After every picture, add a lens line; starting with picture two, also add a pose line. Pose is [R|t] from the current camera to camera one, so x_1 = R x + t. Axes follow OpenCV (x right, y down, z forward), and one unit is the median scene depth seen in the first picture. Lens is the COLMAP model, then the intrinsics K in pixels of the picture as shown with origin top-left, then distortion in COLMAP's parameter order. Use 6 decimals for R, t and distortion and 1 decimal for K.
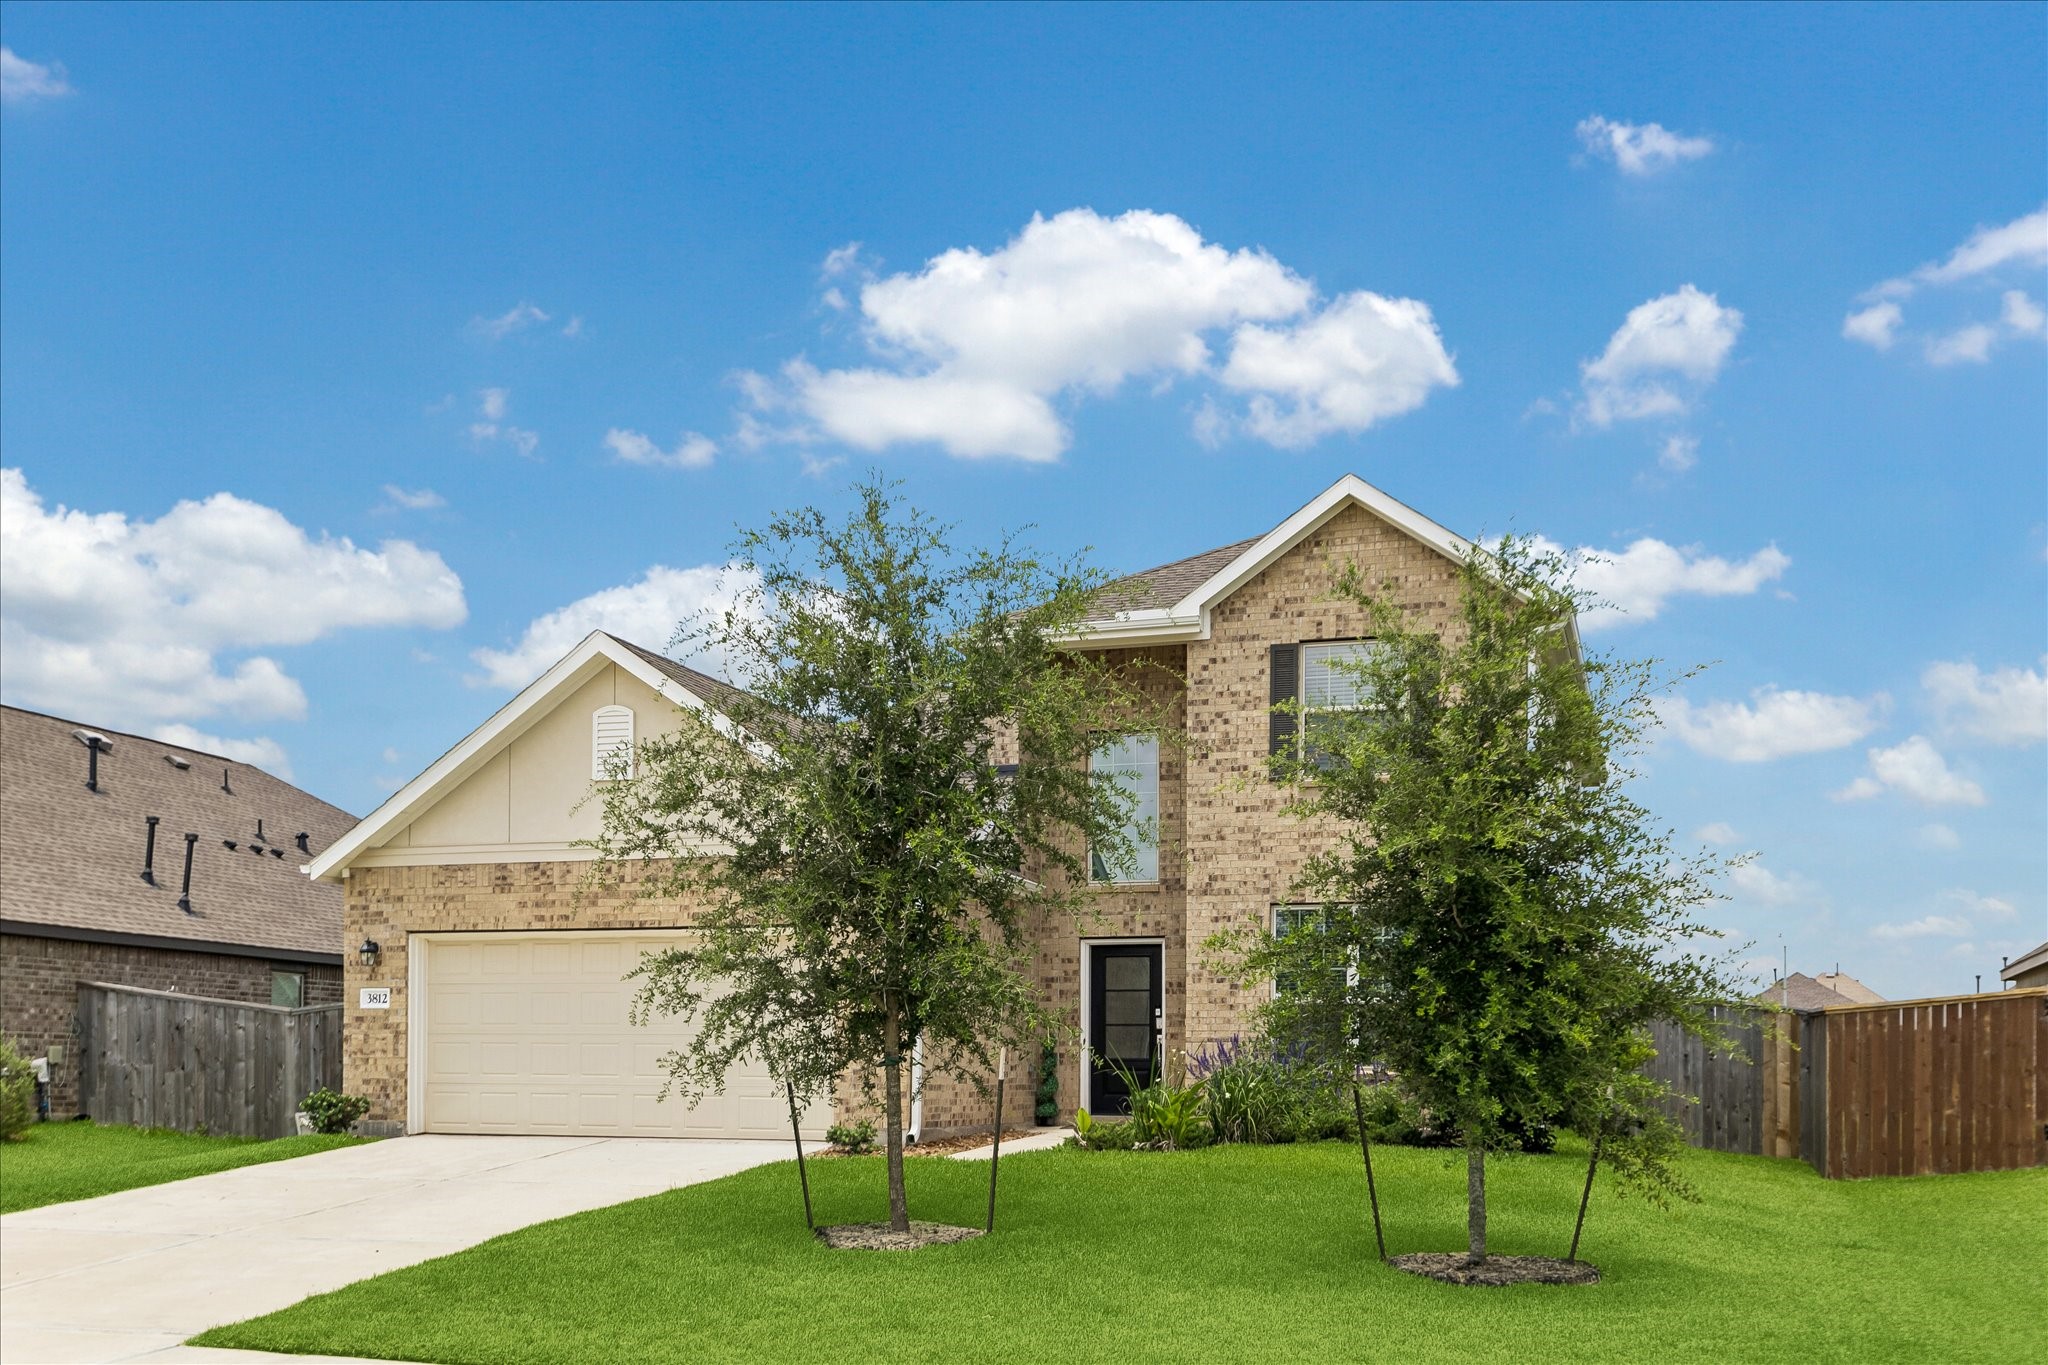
lens RADIAL K [[718.3, 0, 1024.7], [0, 718.3, 734.2], [0, 0, 1]] dist [0.000441, -0.000064]
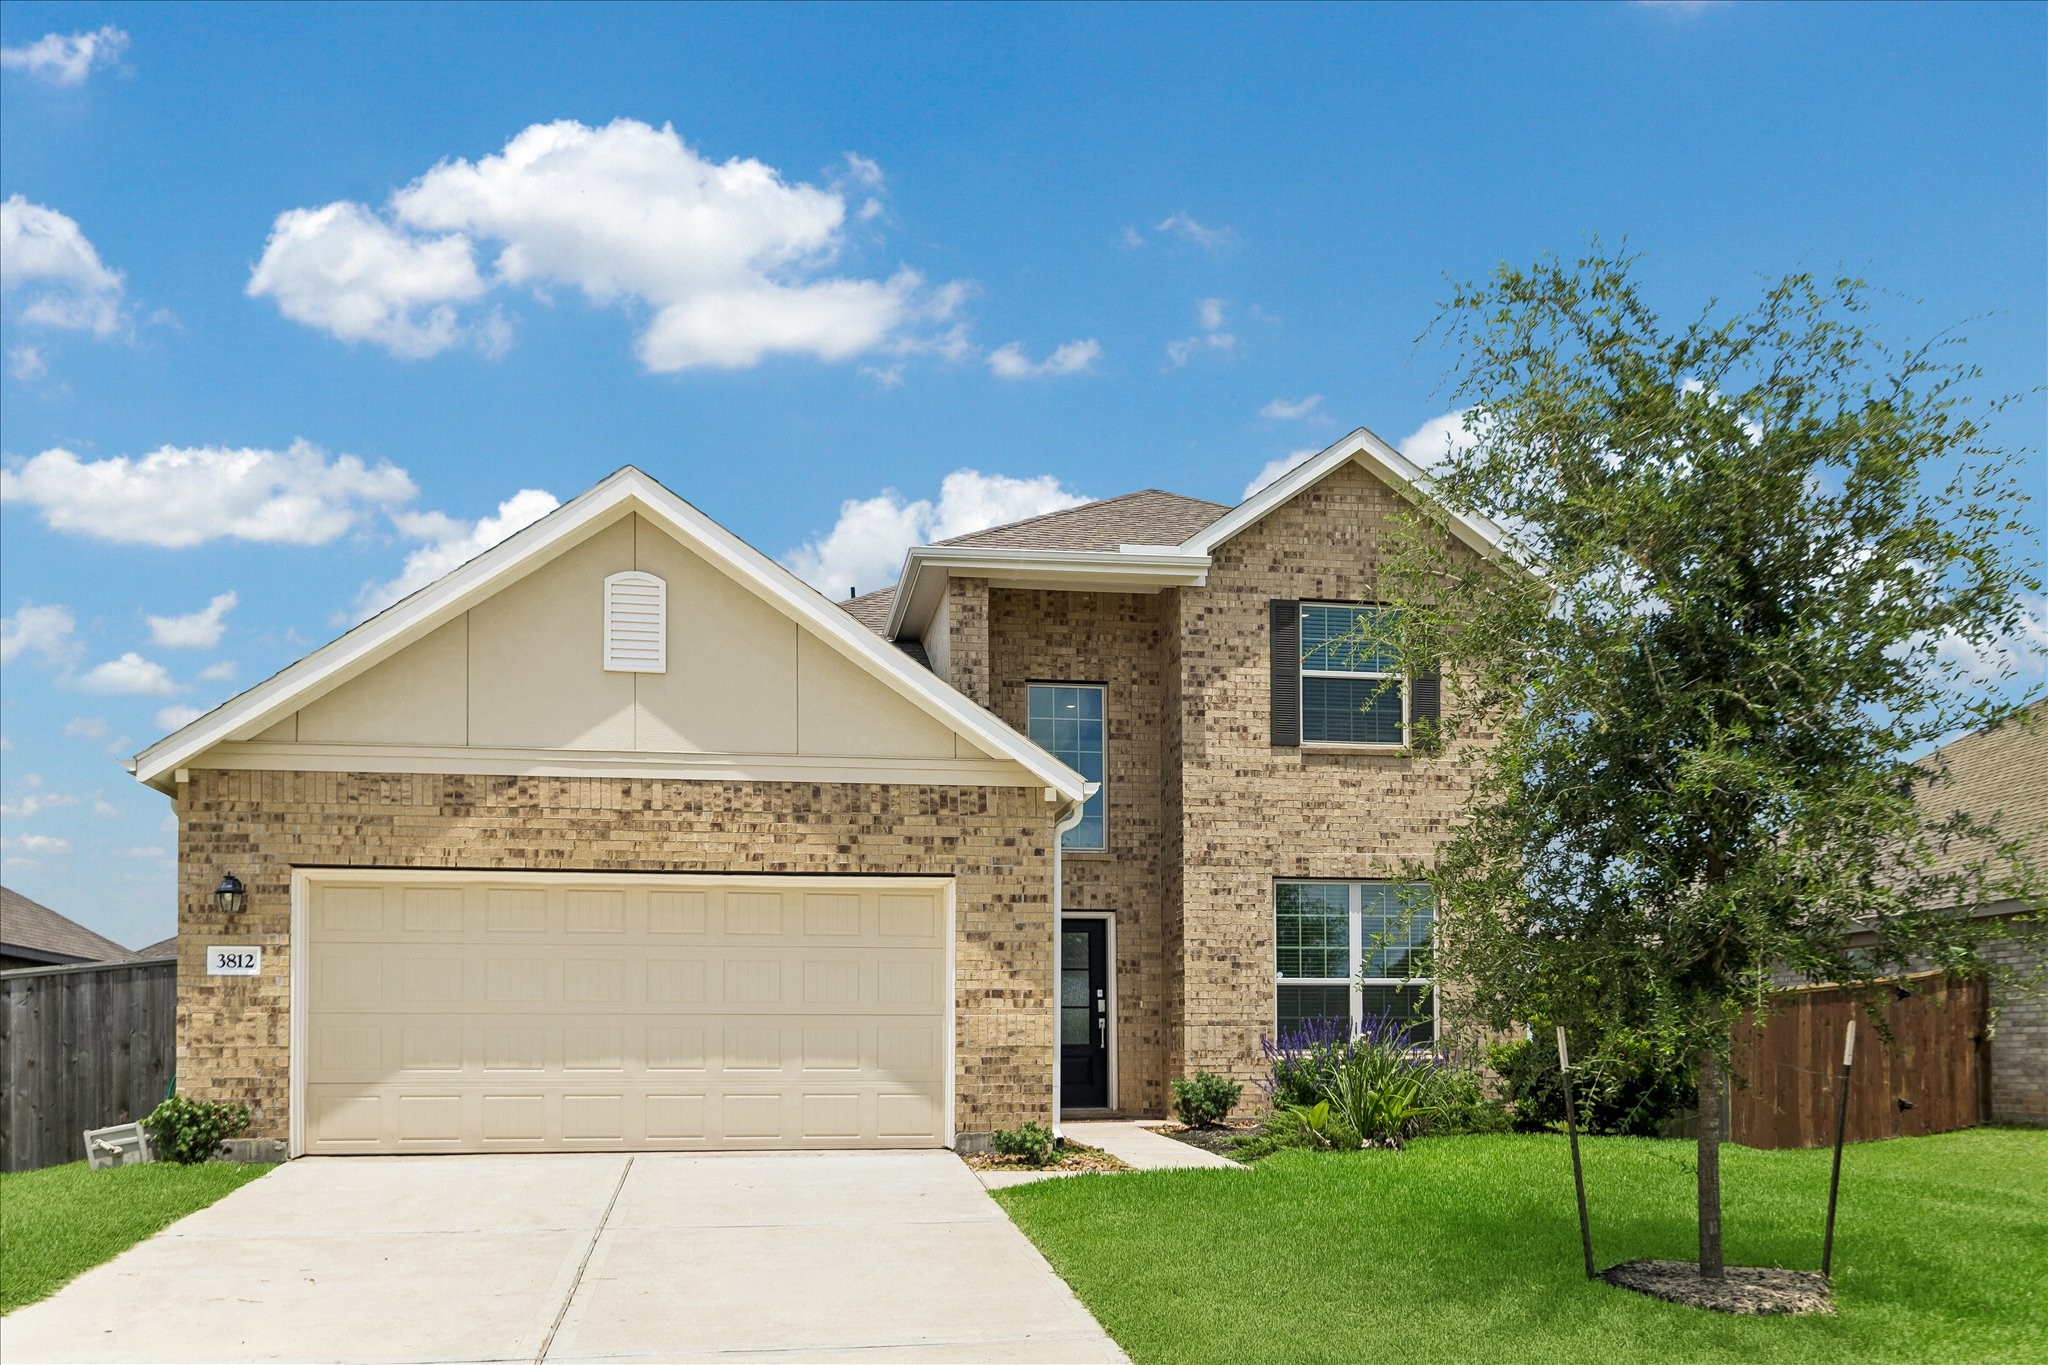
lens RADIAL K [[793.3, 0, 1033.1], [0, 793.3, 698.0], [0, 0, 1]] dist [0.000732, 0.000086]
pose [[0.977724, 0.079816, 0.194129, -0.169882], [-0.081983, 0.996629, 0.003142, 0.028403], [-0.193224, -0.018987, 0.980971, 0.061820]]
